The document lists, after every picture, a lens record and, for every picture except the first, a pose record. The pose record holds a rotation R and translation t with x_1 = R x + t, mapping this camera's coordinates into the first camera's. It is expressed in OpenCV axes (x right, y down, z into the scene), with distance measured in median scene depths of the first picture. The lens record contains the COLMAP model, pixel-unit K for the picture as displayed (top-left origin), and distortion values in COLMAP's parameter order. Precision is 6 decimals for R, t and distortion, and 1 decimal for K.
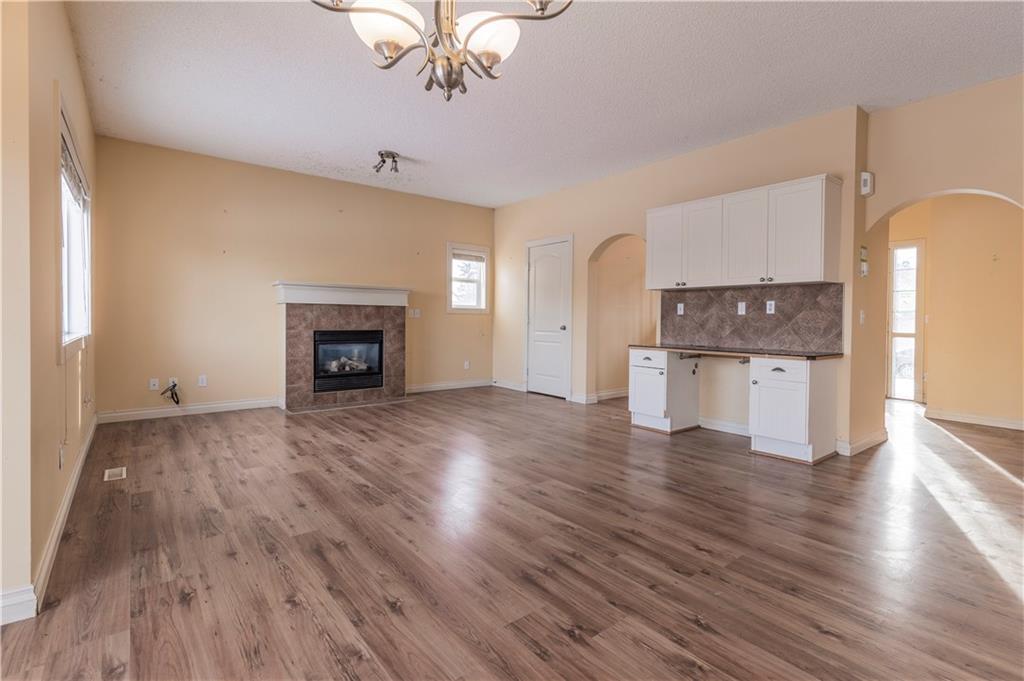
lens RADIAL K [[457.3, 0, 515.0], [0, 457.3, 324.8], [0, 0, 1]] dist [-0.002452, -0.000416]
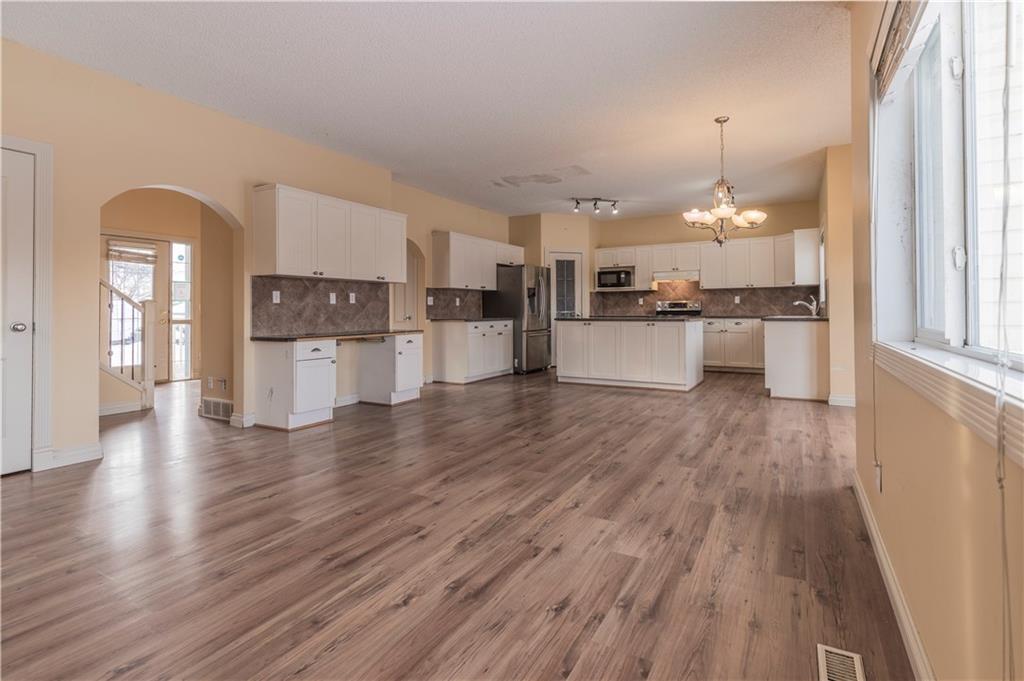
lens RADIAL K [[485.0, 0, 514.4], [0, 485.0, 308.8], [0, 0, 1]] dist [0.002107, -0.000004]
pose [[-0.336782, -0.006919, 0.941557, -0.966759], [0.014601, 0.999814, 0.012570, -0.021696], [-0.941469, 0.017981, -0.336619, 1.157721]]
